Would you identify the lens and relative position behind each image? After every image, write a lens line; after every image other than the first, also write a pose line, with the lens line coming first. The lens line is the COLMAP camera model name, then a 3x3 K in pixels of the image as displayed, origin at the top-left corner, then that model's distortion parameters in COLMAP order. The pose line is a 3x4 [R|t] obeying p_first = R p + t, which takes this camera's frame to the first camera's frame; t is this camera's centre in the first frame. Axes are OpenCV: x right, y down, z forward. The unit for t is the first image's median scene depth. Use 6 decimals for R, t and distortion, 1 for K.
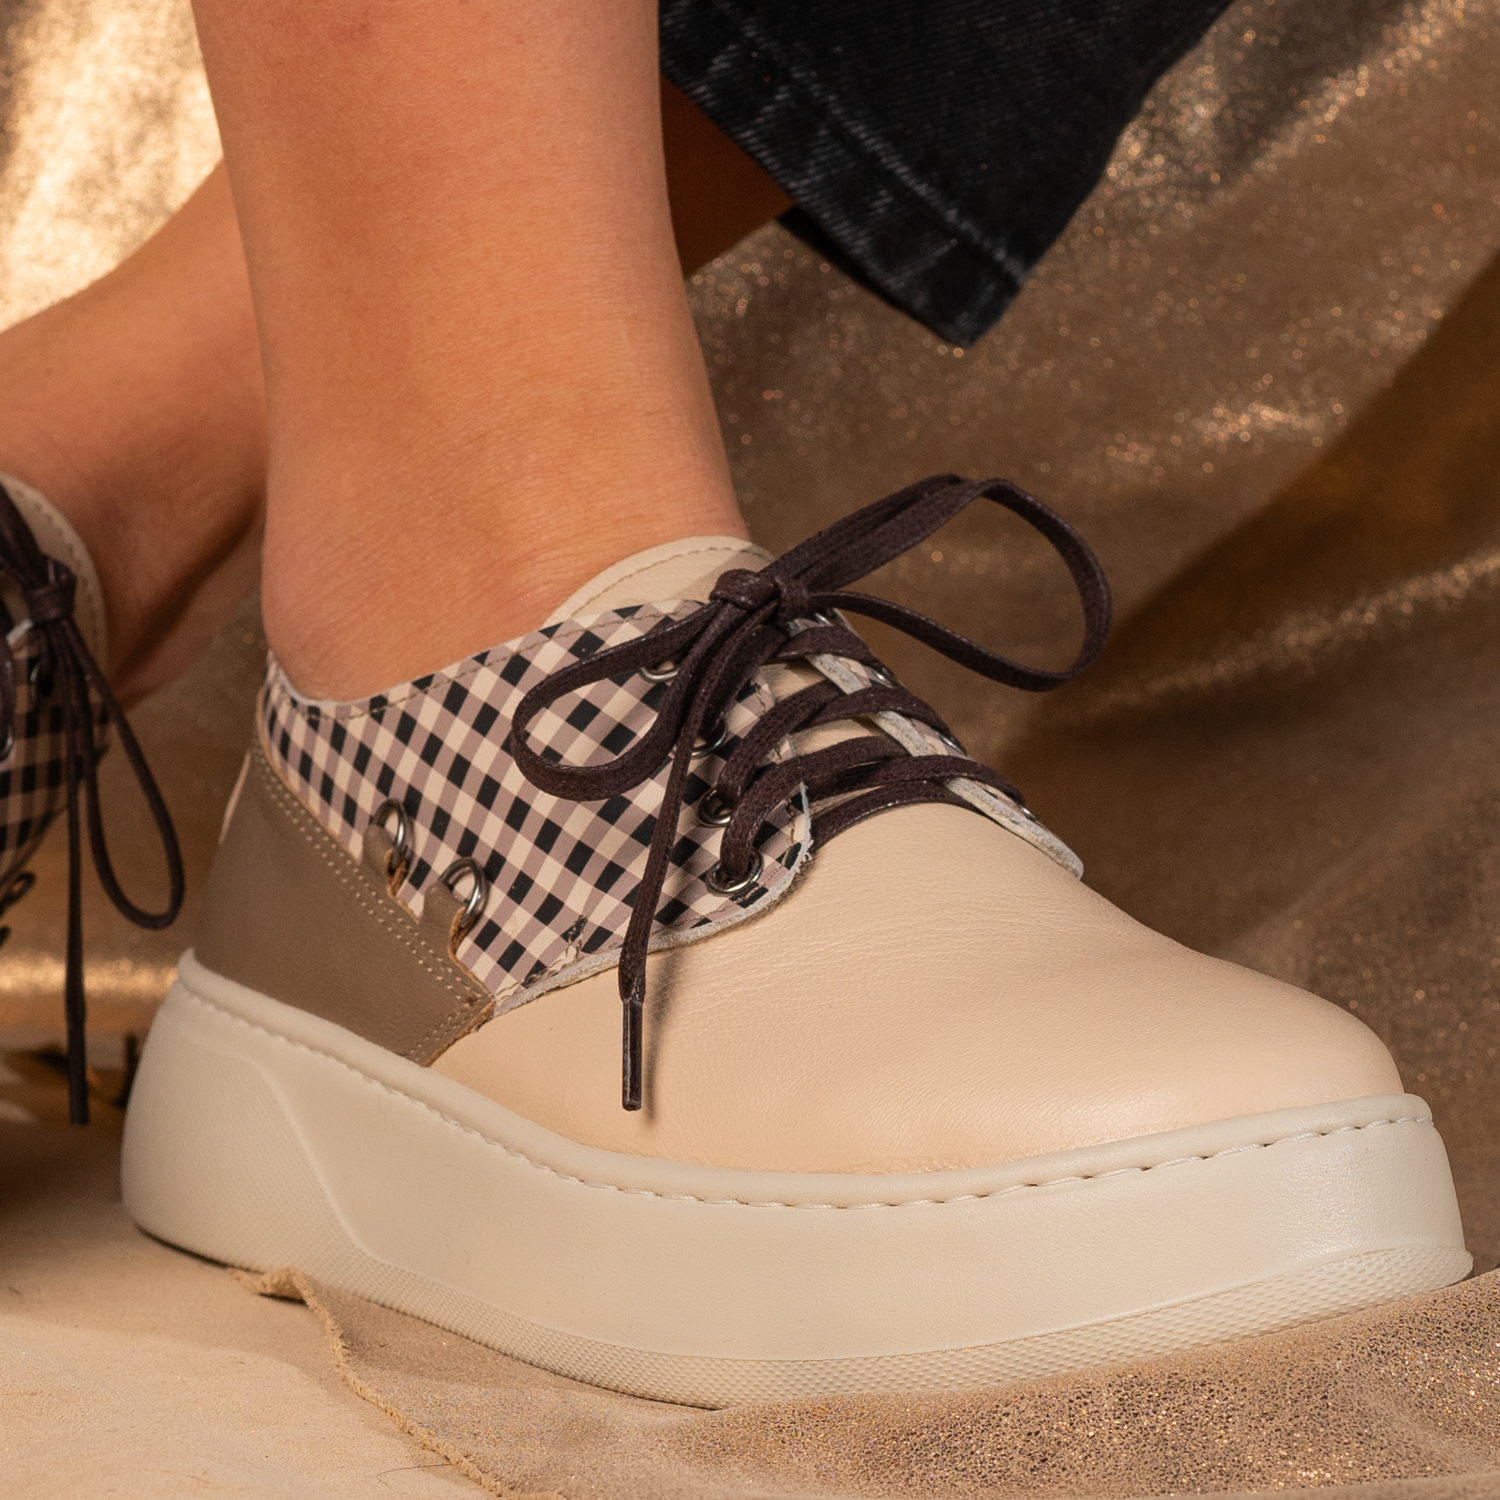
lens RADIAL K [[7123.7, 0, 755.8], [0, 7123.7, 752.4], [0, 0, 1]] dist [-0.321291, 0.000000]
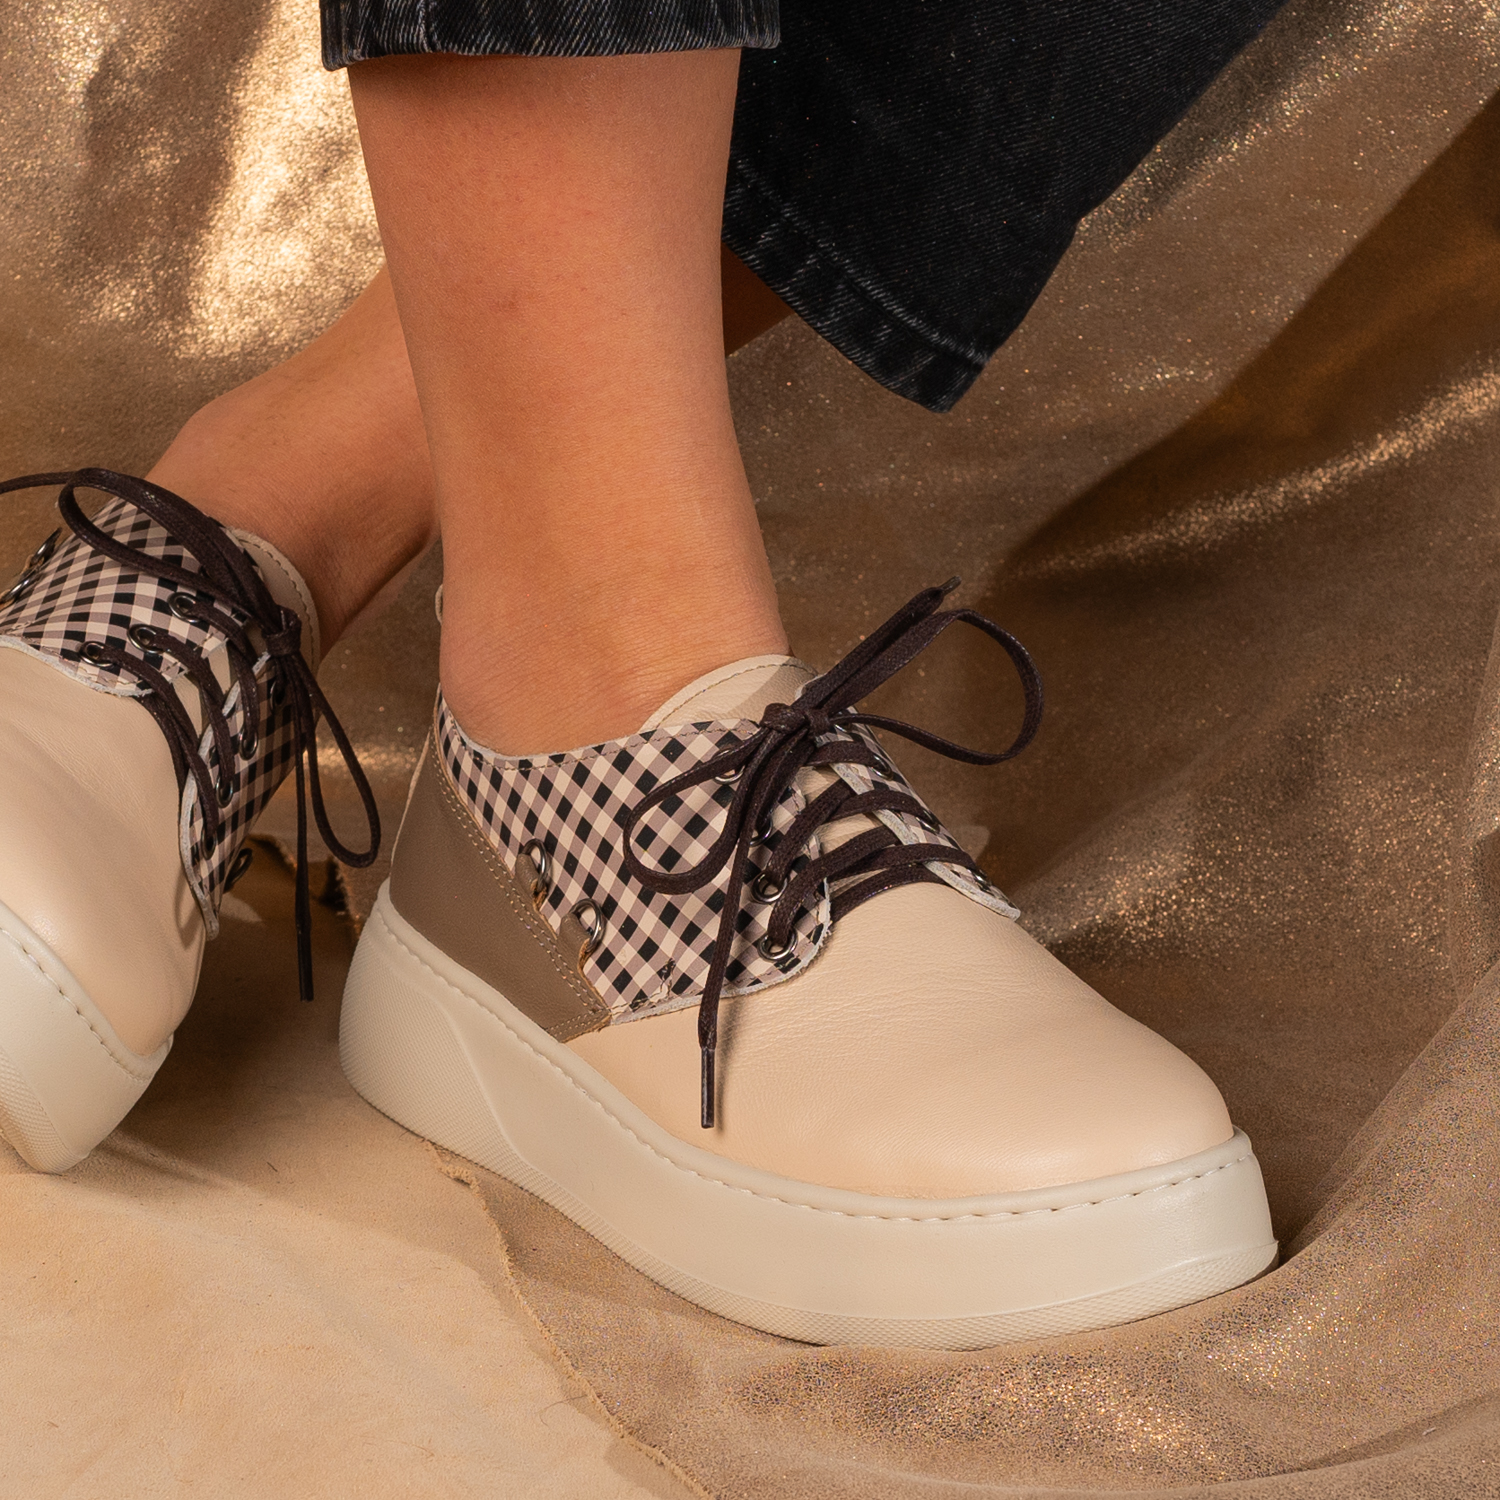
lens RADIAL K [[7123.7, 0, 744.5], [0, 7123.7, 747.9], [0, 0, 1]] dist [-0.321291, 0.000000]
pose [[0.999987, 0.000622, -0.005013, -0.002362], [0.000332, 0.982129, 0.188207, -0.279418], [0.005040, -0.188207, 0.982117, -0.393271]]
